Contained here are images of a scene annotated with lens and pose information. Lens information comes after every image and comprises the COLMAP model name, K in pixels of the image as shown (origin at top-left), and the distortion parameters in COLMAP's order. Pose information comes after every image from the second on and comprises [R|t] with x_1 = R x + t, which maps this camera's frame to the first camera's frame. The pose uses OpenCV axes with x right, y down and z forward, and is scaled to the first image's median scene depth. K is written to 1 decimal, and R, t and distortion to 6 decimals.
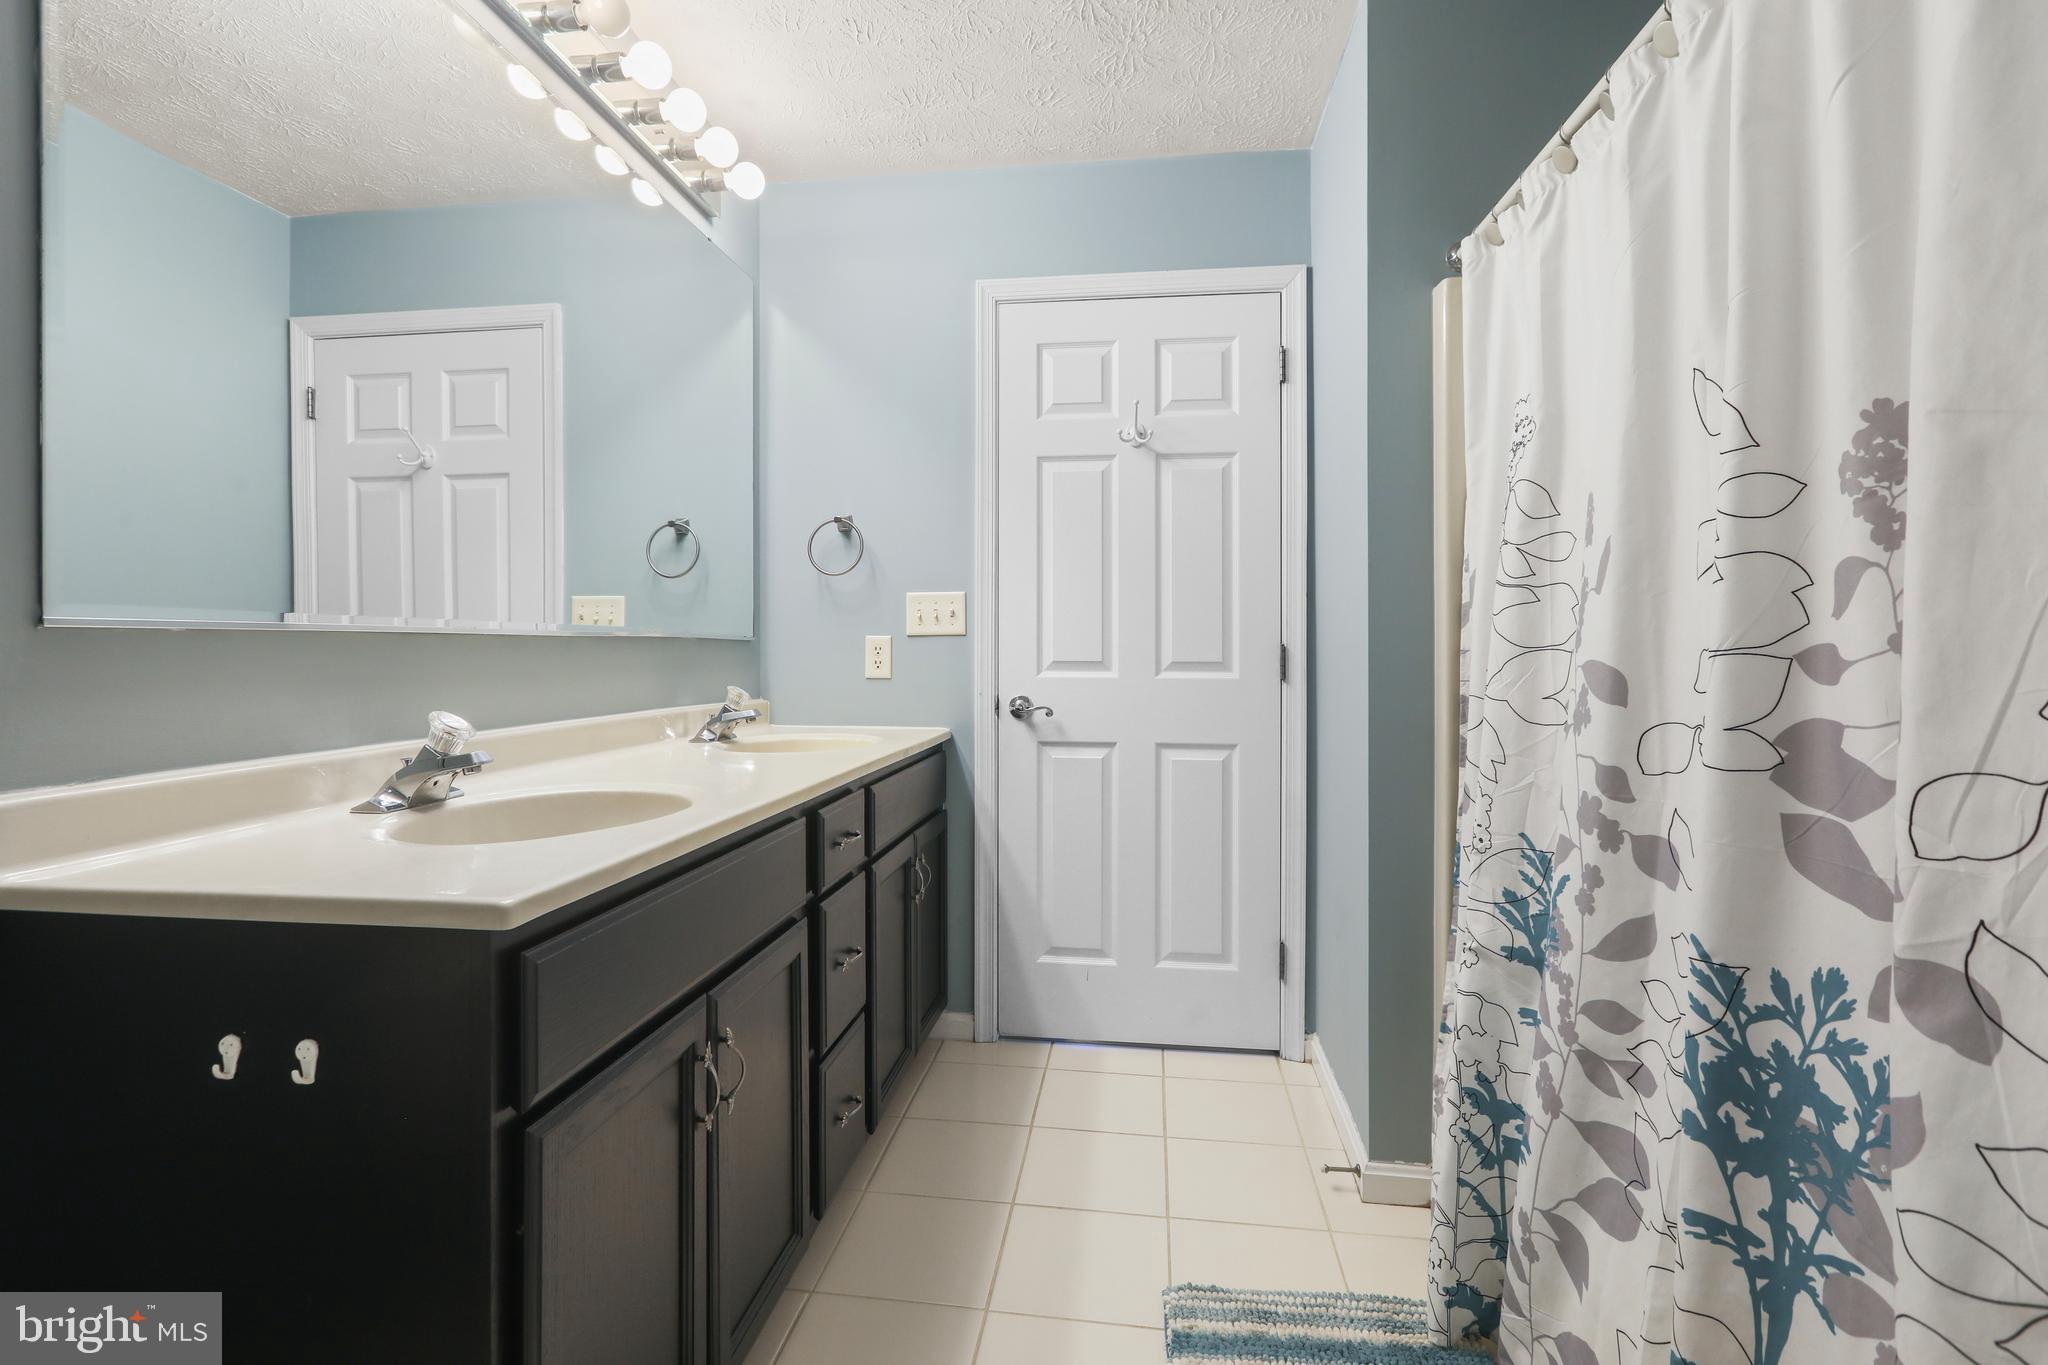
lens RADIAL K [[957.0, 0, 1023.0], [0, 957.0, 668.1], [0, 0, 1]] dist [0.000745, 0.001164]
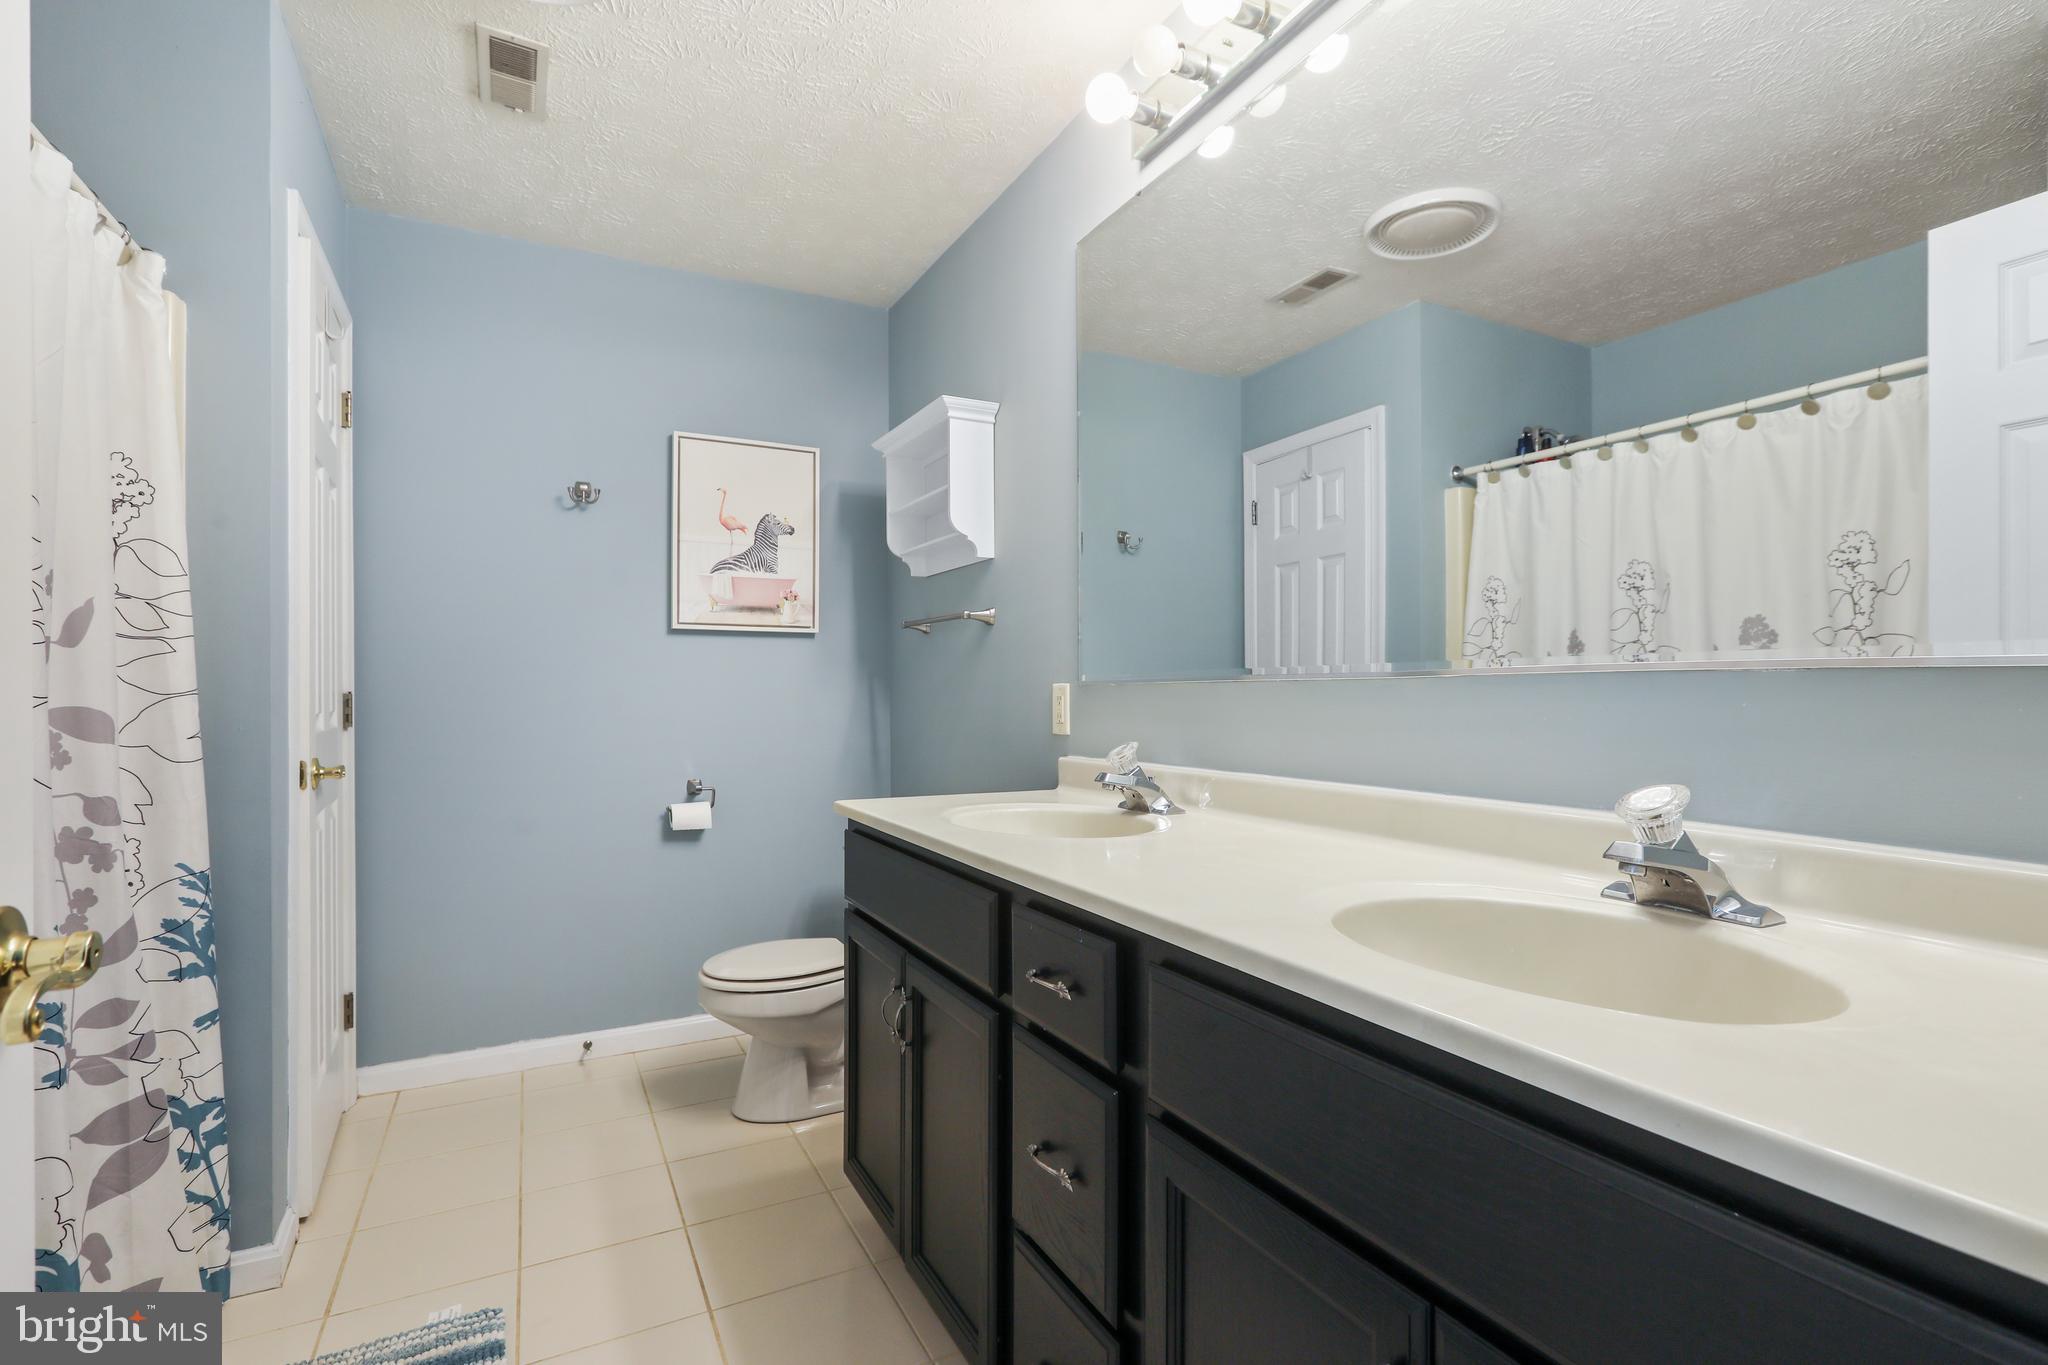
lens RADIAL K [[957.0, 0, 1027.3], [0, 957.0, 684.7], [0, 0, 1]] dist [0.000745, 0.001164]
pose [[-0.575474, 0.000089, 0.817820, -0.935701], [0.013607, 0.999863, 0.009466, -0.030255], [-0.817707, 0.016576, -0.575396, 0.826296]]
